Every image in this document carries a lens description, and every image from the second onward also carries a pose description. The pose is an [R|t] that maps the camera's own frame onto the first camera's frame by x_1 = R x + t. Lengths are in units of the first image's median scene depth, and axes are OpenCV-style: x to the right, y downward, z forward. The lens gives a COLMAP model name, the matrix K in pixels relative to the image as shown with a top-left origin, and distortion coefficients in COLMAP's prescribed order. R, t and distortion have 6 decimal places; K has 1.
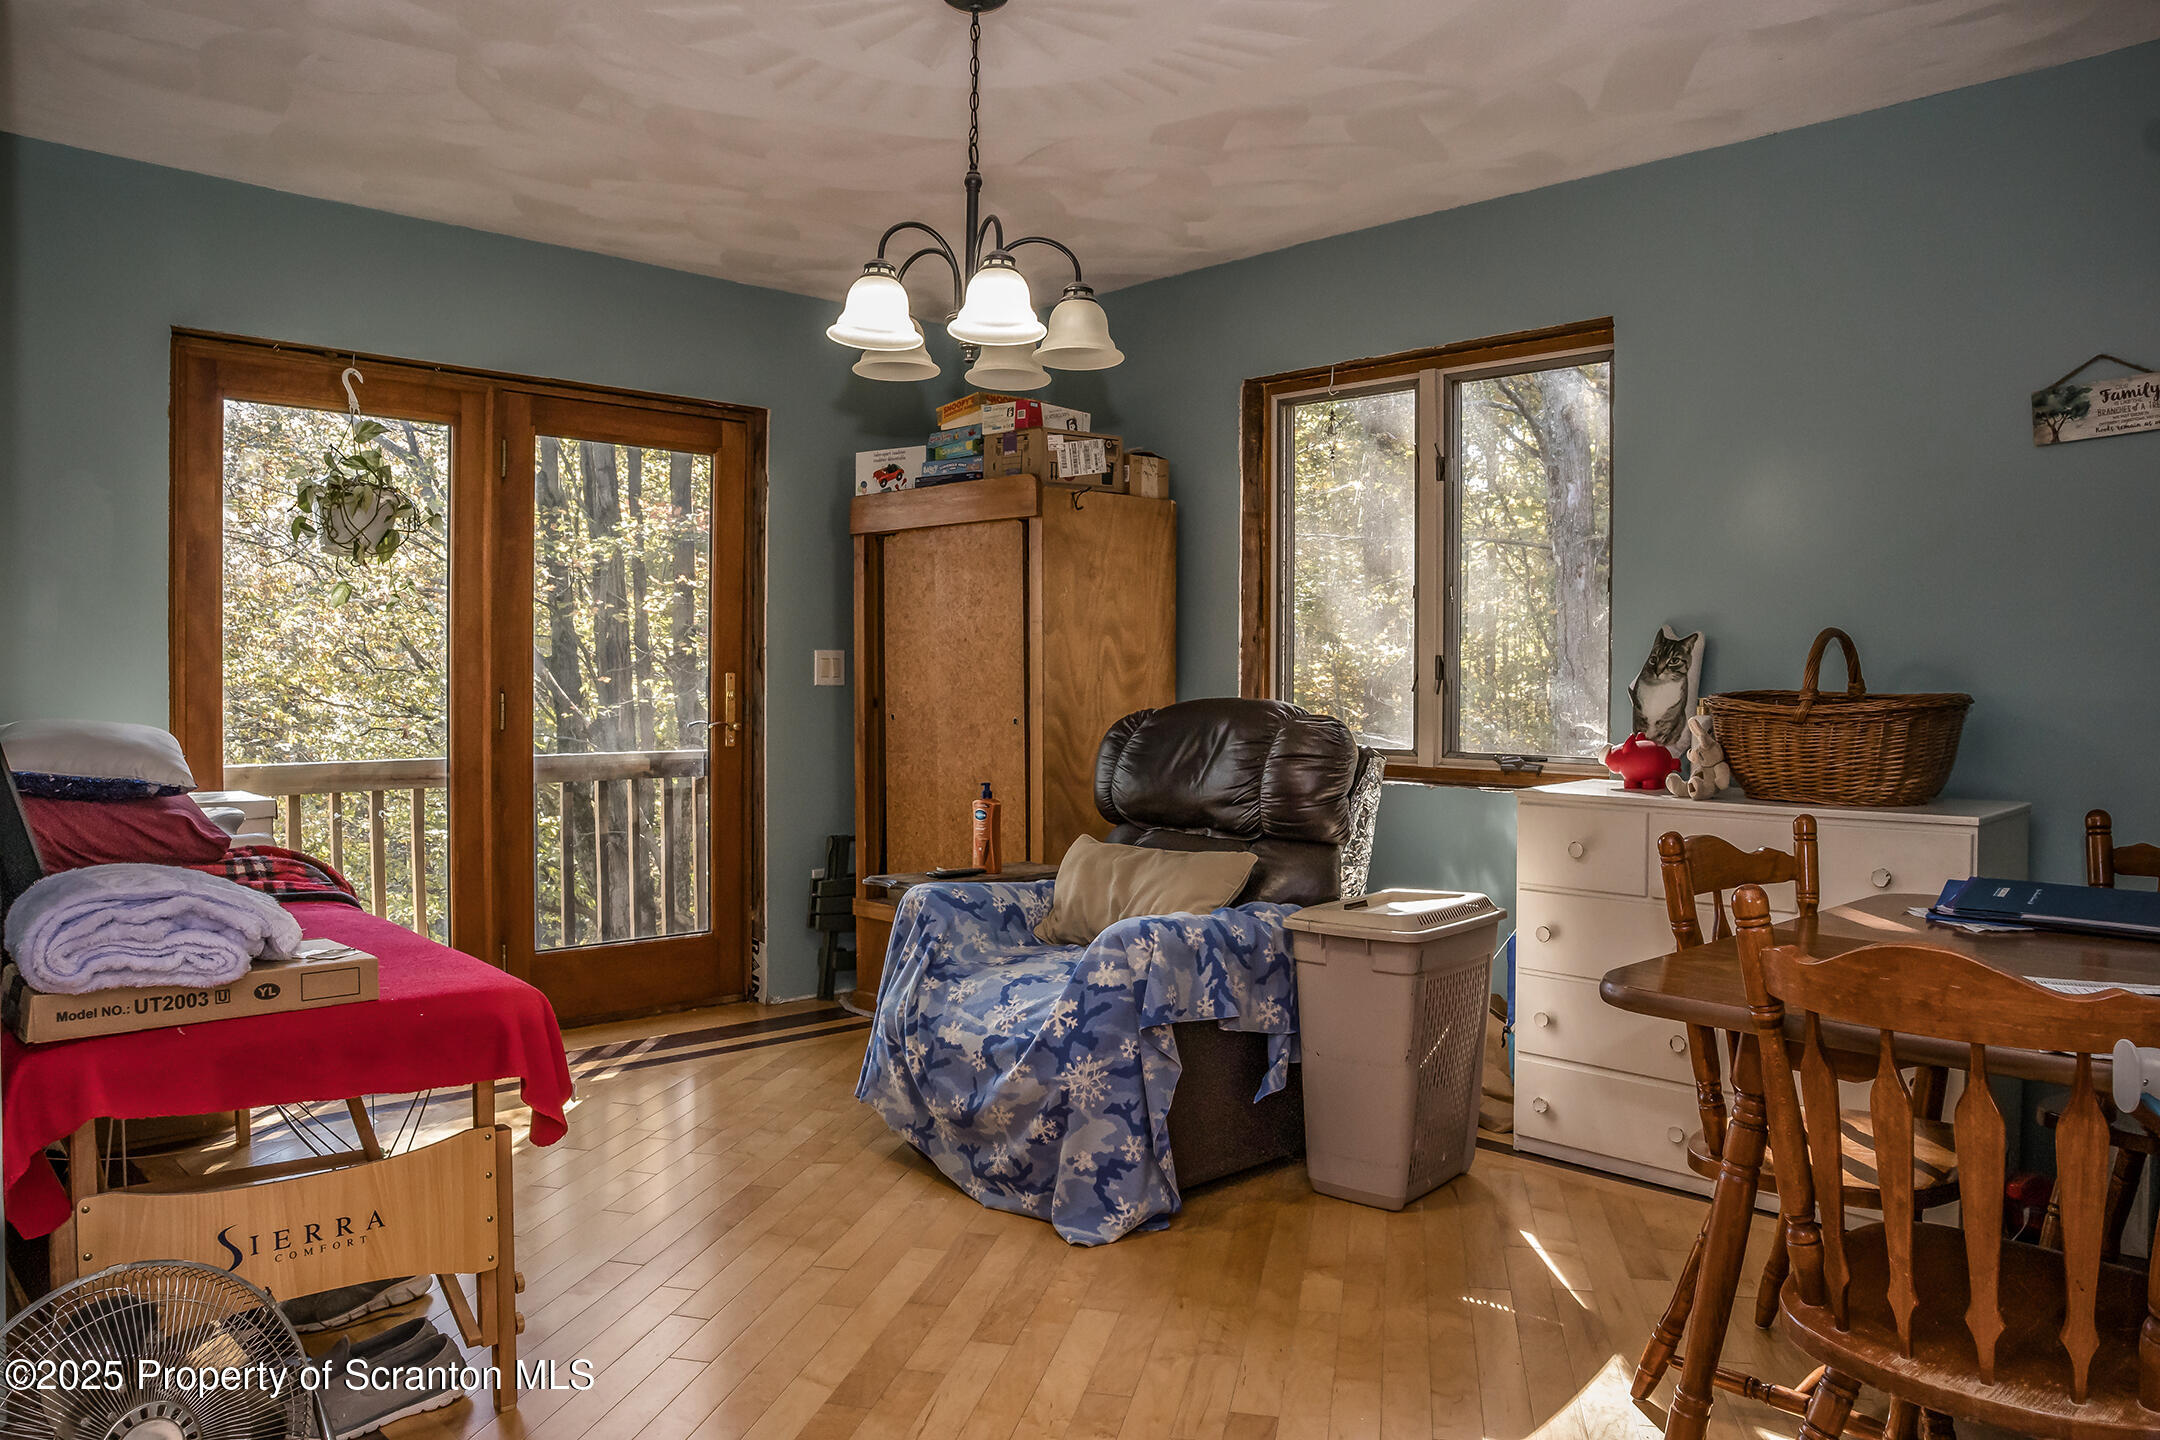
lens RADIAL K [[1538.0, 0, 1080.4], [0, 1538.0, 718.8], [0, 0, 1]] dist [-0.047136, -0.001415]
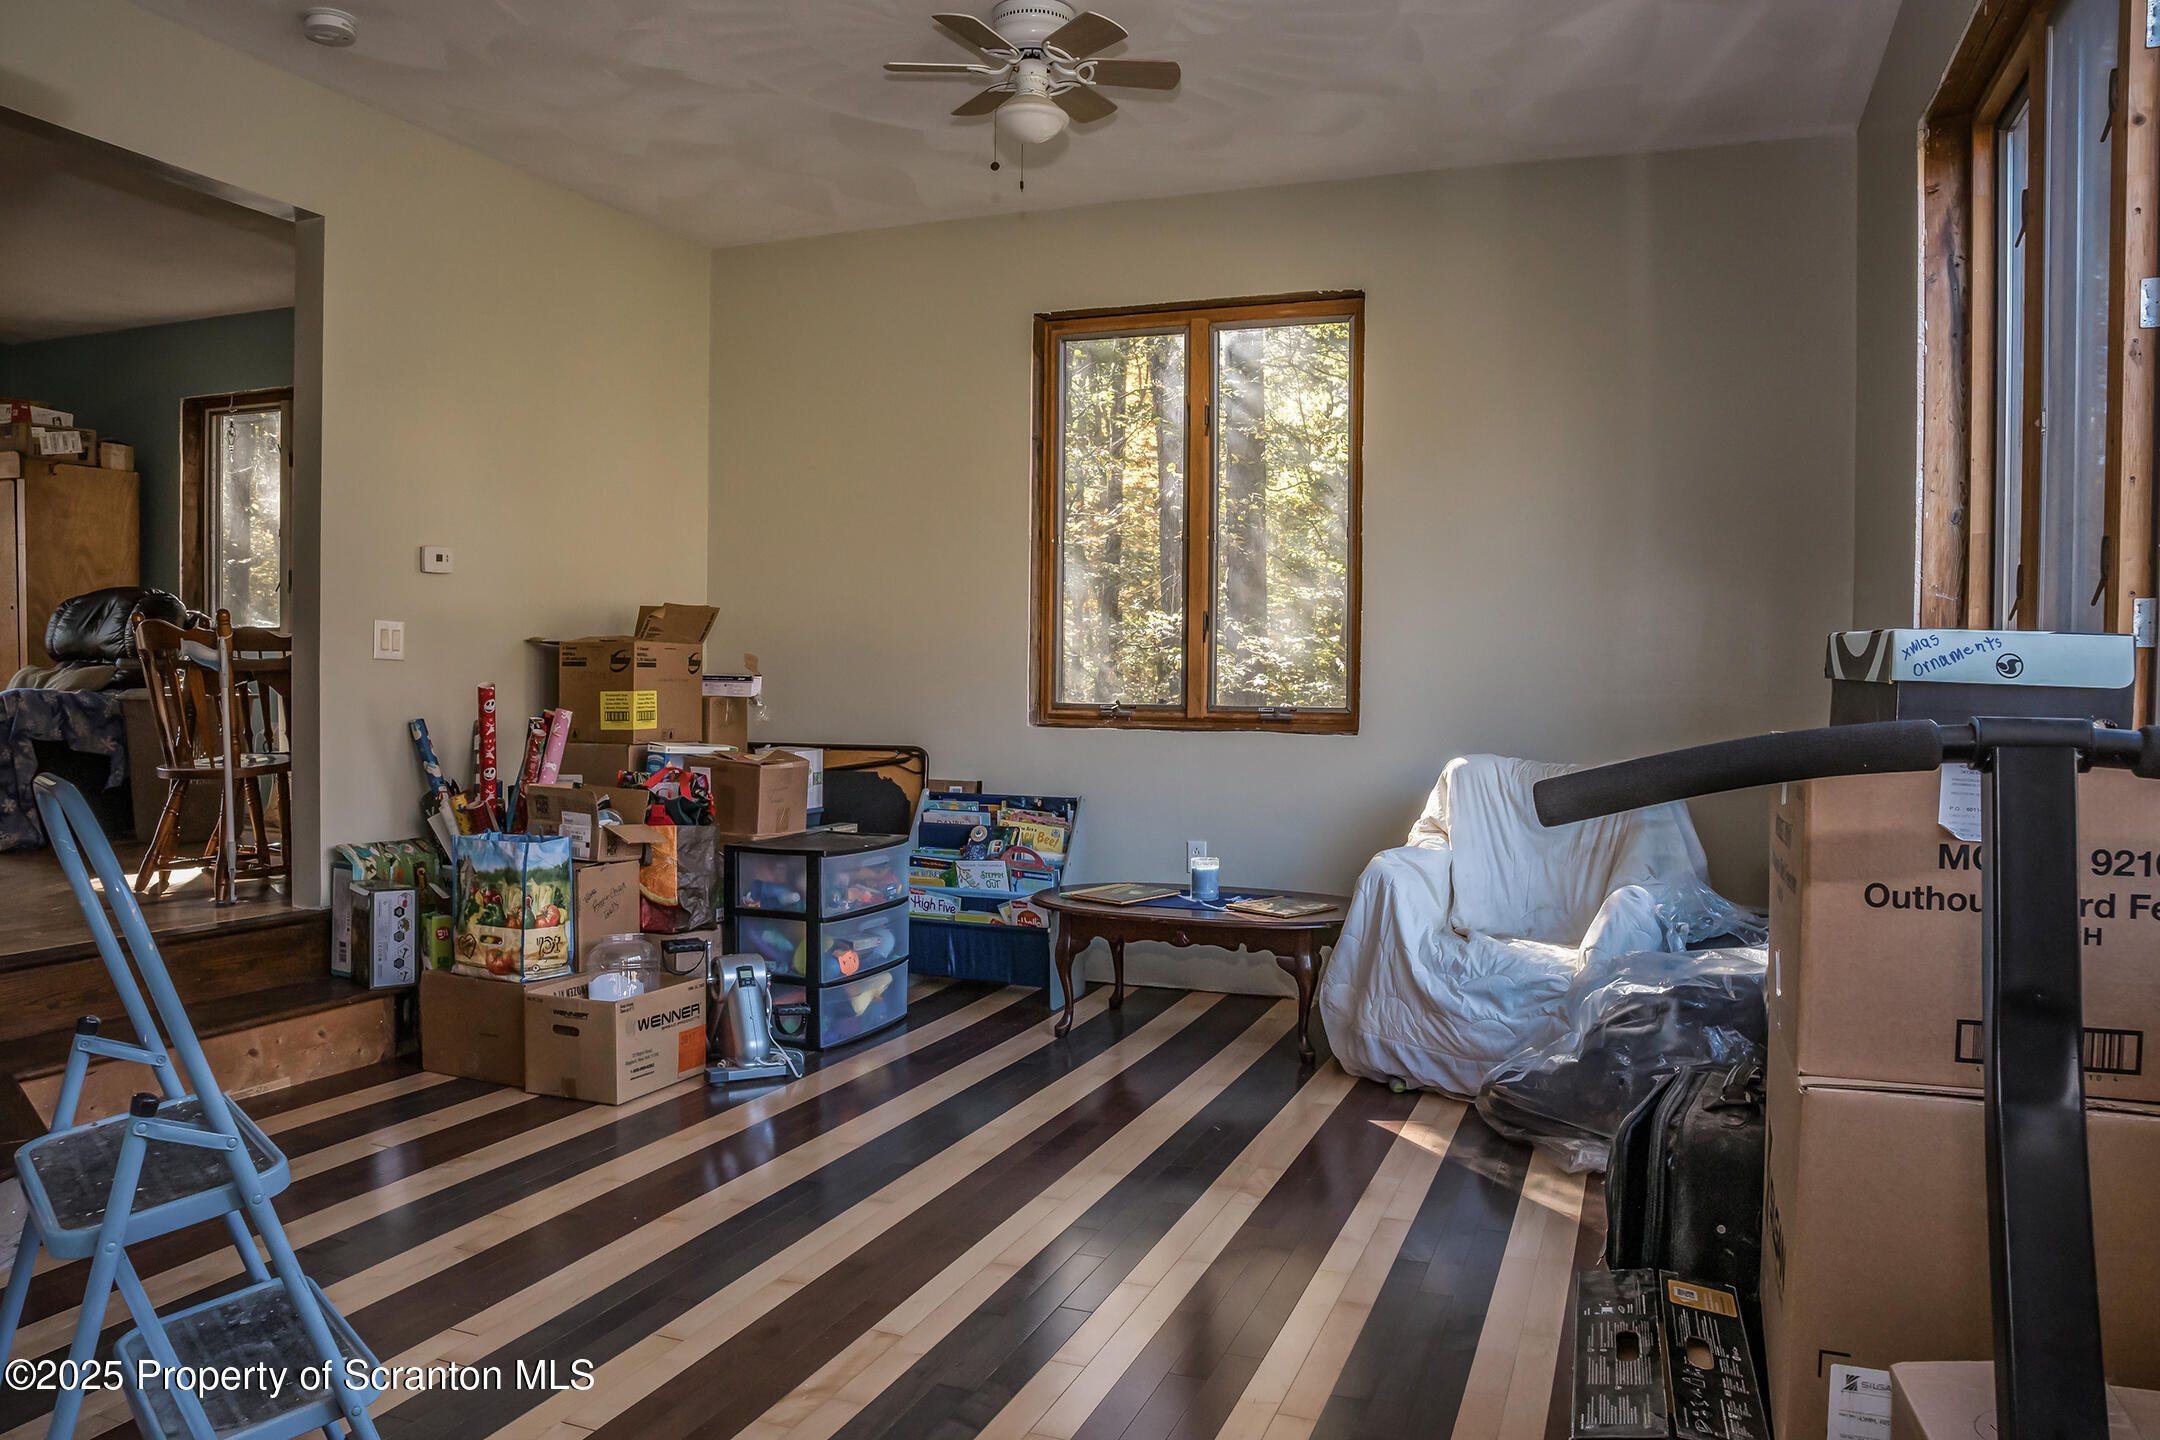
lens RADIAL K [[1538.0, 0, 1076.5], [0, 1538.0, 723.5], [0, 0, 1]] dist [-0.047136, -0.001415]
pose [[0.915494, -0.006784, 0.402274, 0.363127], [0.004383, 0.999967, 0.006888, 0.123003], [-0.402308, -0.004543, 0.915493, -0.909968]]
